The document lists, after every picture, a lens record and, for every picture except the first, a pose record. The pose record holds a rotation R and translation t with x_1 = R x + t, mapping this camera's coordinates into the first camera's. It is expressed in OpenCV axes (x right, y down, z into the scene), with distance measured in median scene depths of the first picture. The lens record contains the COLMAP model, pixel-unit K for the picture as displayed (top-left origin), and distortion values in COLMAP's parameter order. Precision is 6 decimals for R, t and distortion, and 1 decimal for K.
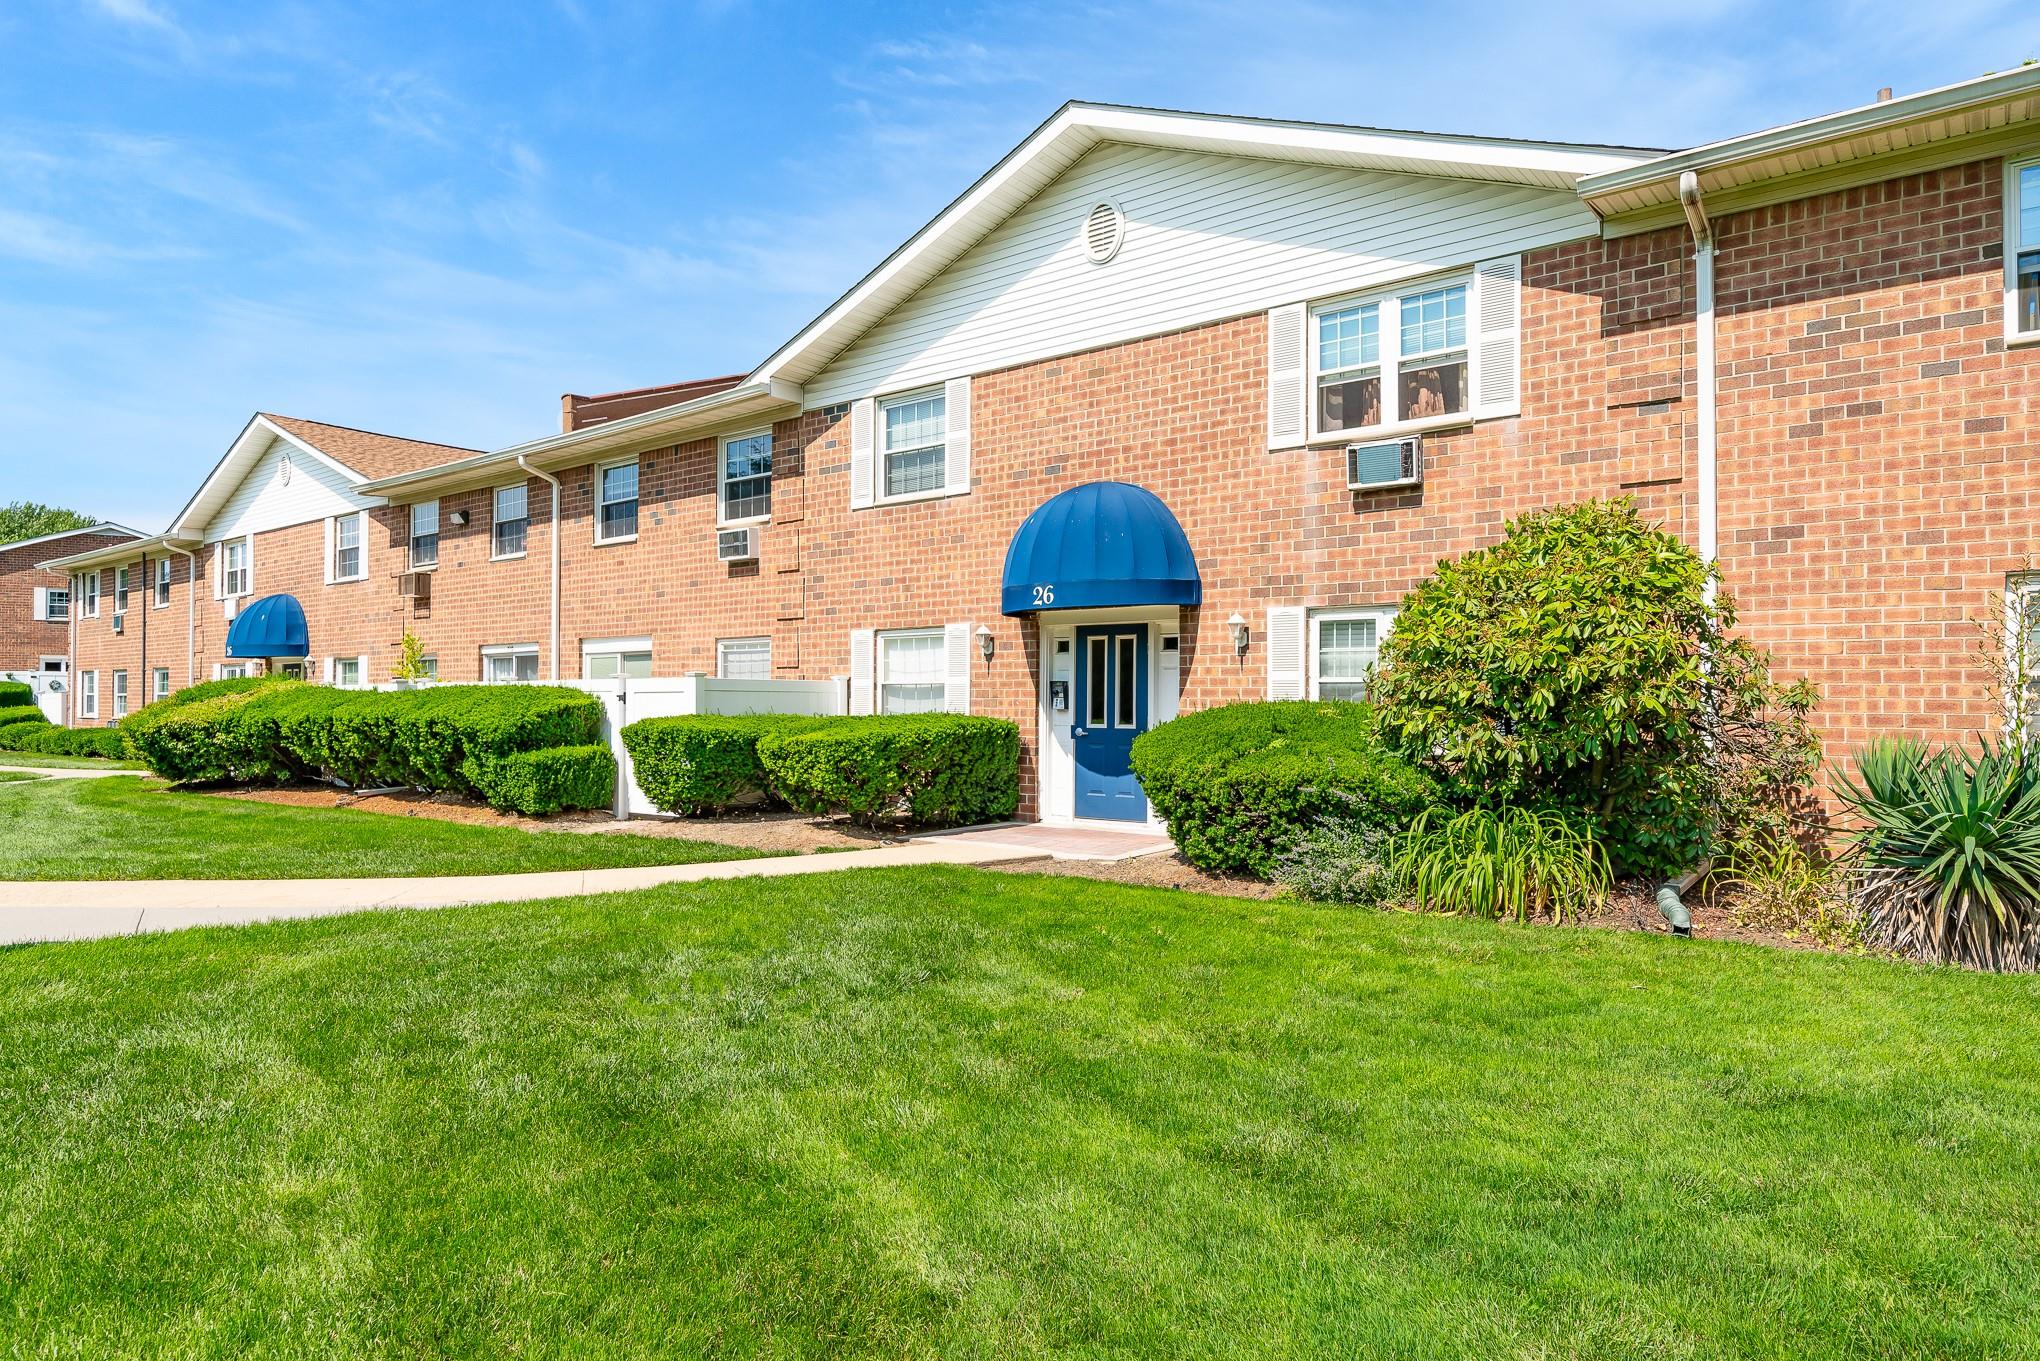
lens RADIAL K [[1204.4, 0, 1020.8], [0, 1204.4, 685.3], [0, 0, 1]] dist [0.002254, -0.000052]
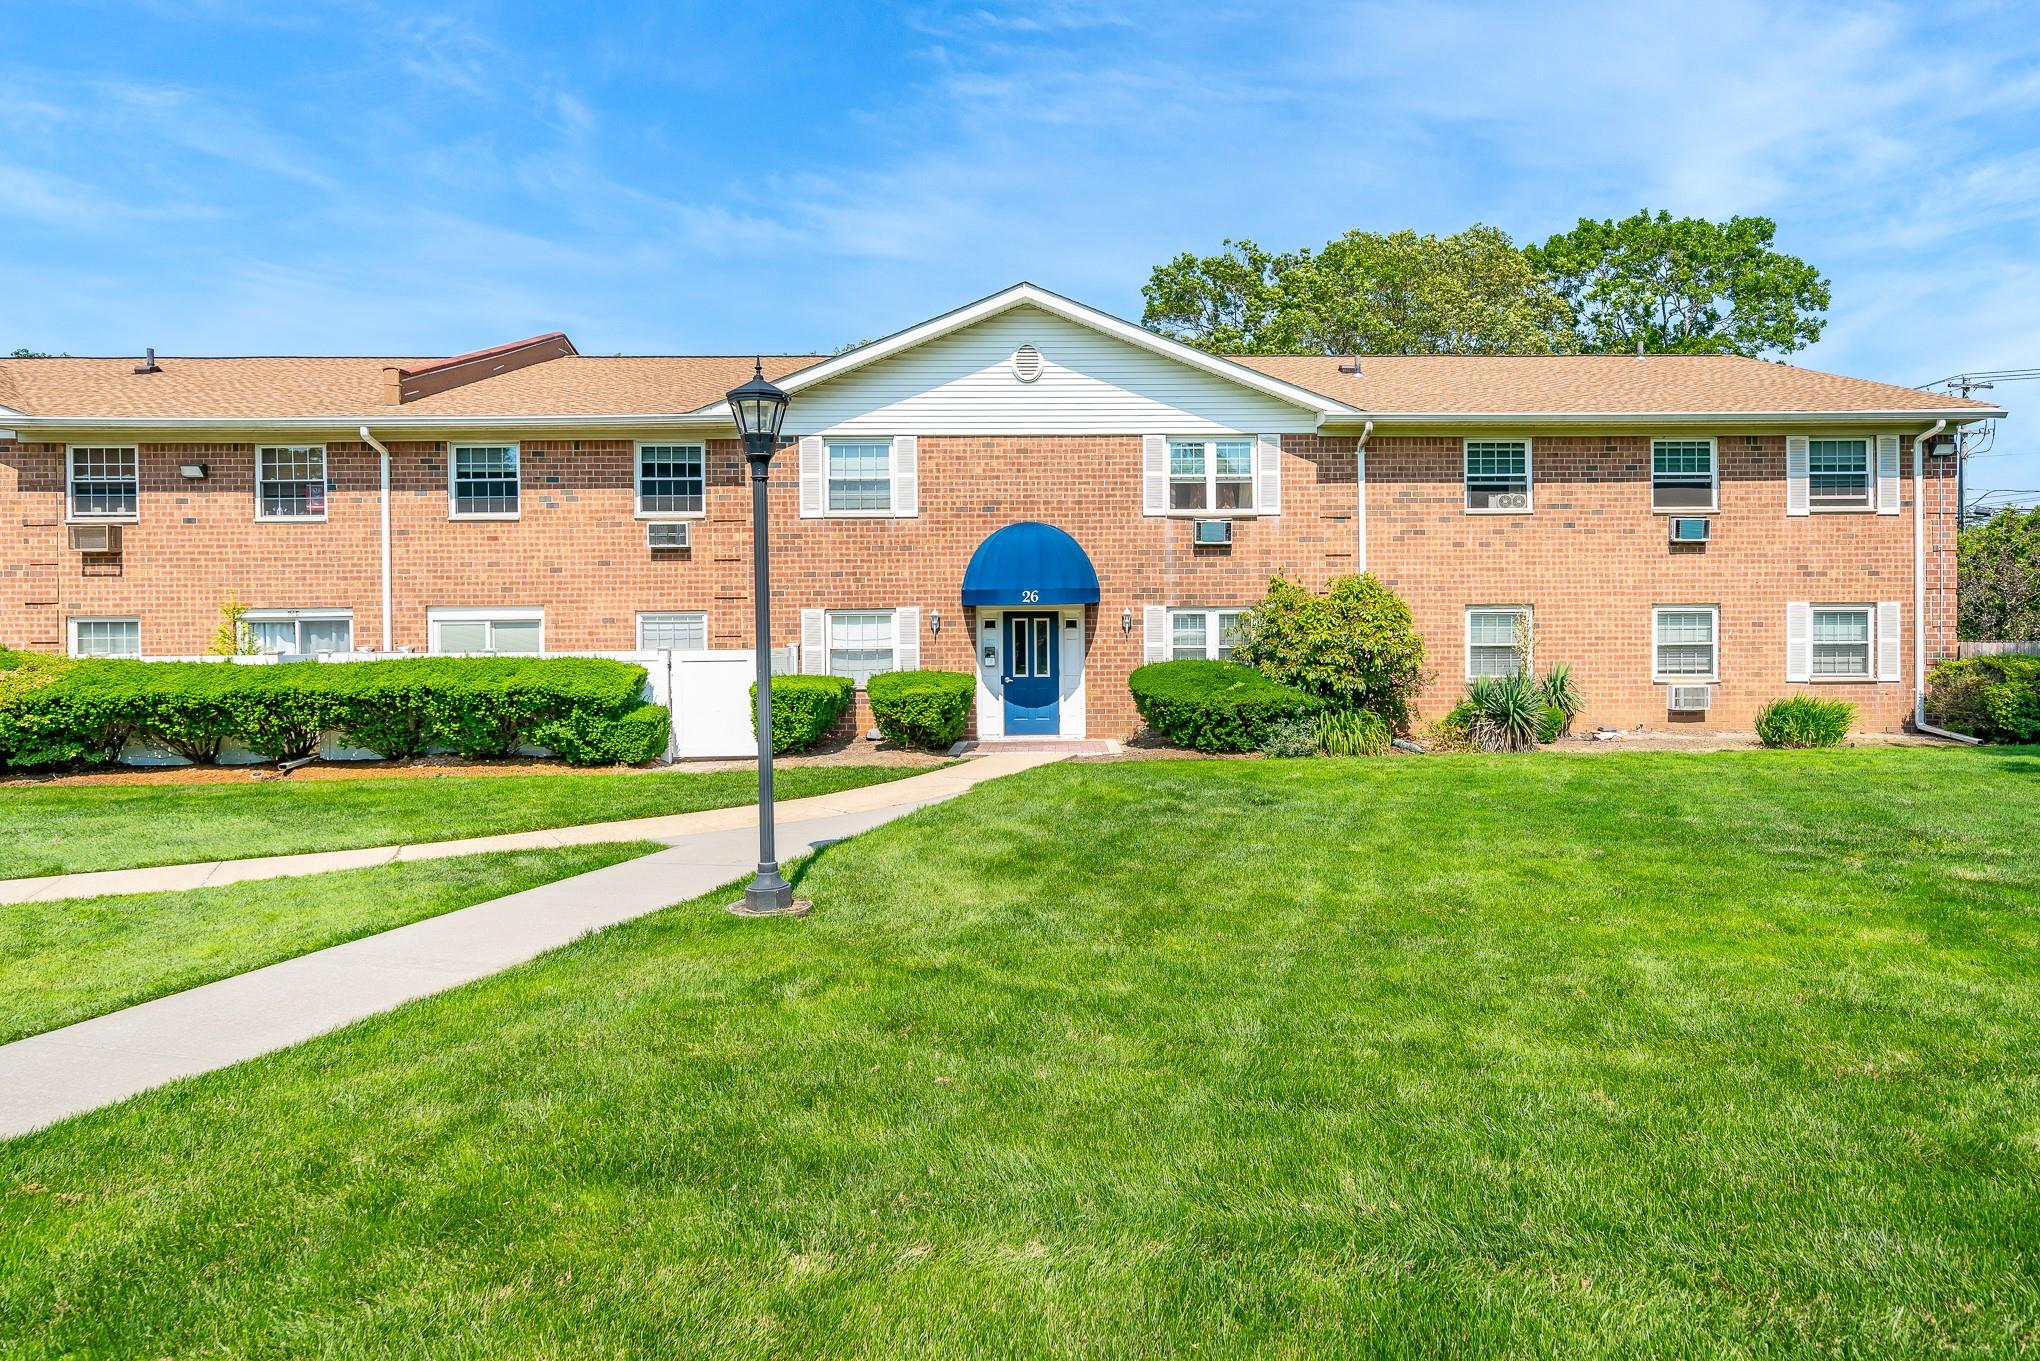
lens RADIAL K [[1204.4, 0, 1003.2], [0, 1204.4, 626.1], [0, 0, 1]] dist [0.002254, -0.000052]
pose [[0.764973, -0.008522, 0.644006, -0.977666], [-0.000089, 0.999911, 0.013336, -0.052603], [-0.644062, -0.010259, 0.764904, -0.188654]]
